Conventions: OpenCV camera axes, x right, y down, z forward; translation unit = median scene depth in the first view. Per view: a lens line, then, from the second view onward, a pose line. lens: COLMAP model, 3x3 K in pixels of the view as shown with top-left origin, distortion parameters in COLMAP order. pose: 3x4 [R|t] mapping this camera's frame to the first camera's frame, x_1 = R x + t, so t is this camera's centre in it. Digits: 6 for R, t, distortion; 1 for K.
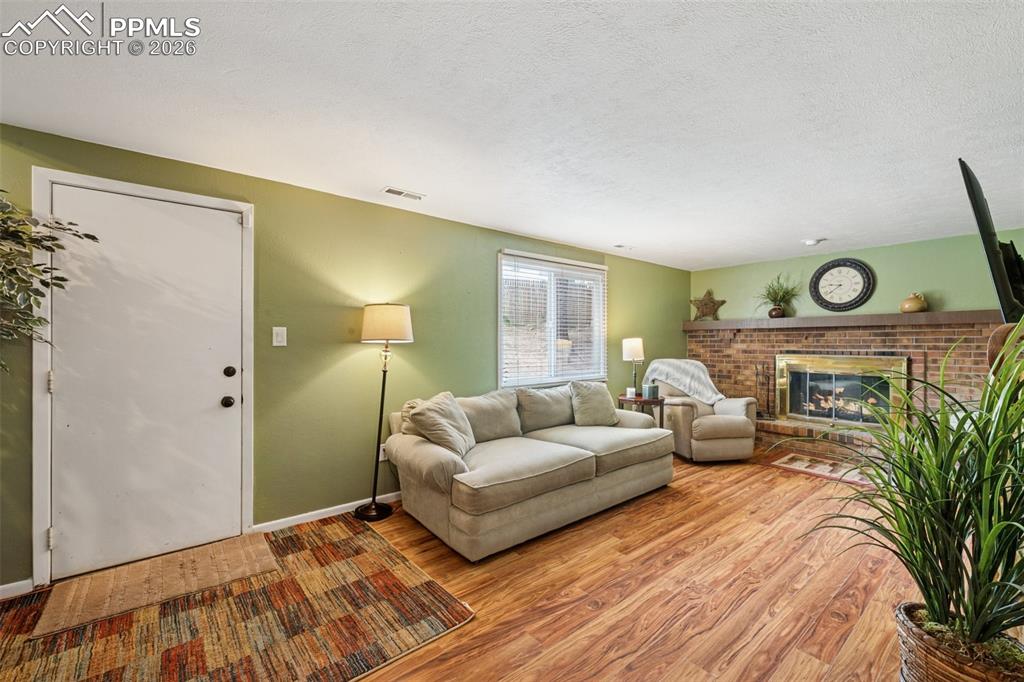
lens RADIAL K [[419.5, 0, 511.3], [0, 419.5, 343.3], [0, 0, 1]] dist [0.001765, -0.000591]
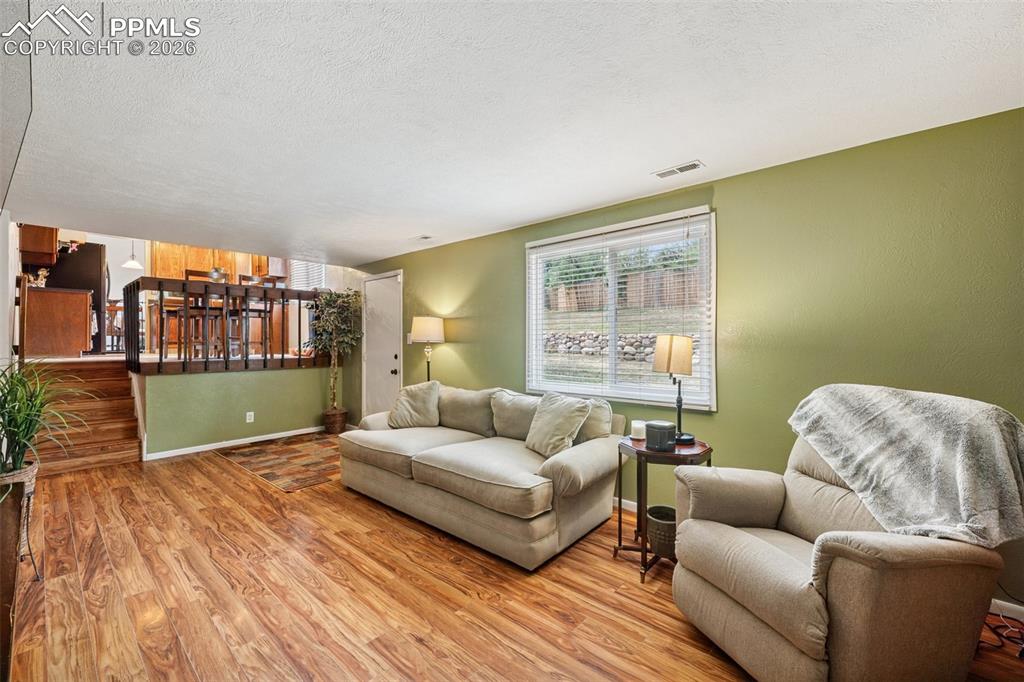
lens RADIAL K [[419.5, 0, 511.6], [0, 419.5, 339.8], [0, 0, 1]] dist [0.001765, -0.000591]
pose [[0.160881, -0.002604, -0.986970, 1.404911], [-0.000536, 0.999996, -0.002726, -0.007513], [0.986974, 0.000968, 0.160879, 1.245189]]
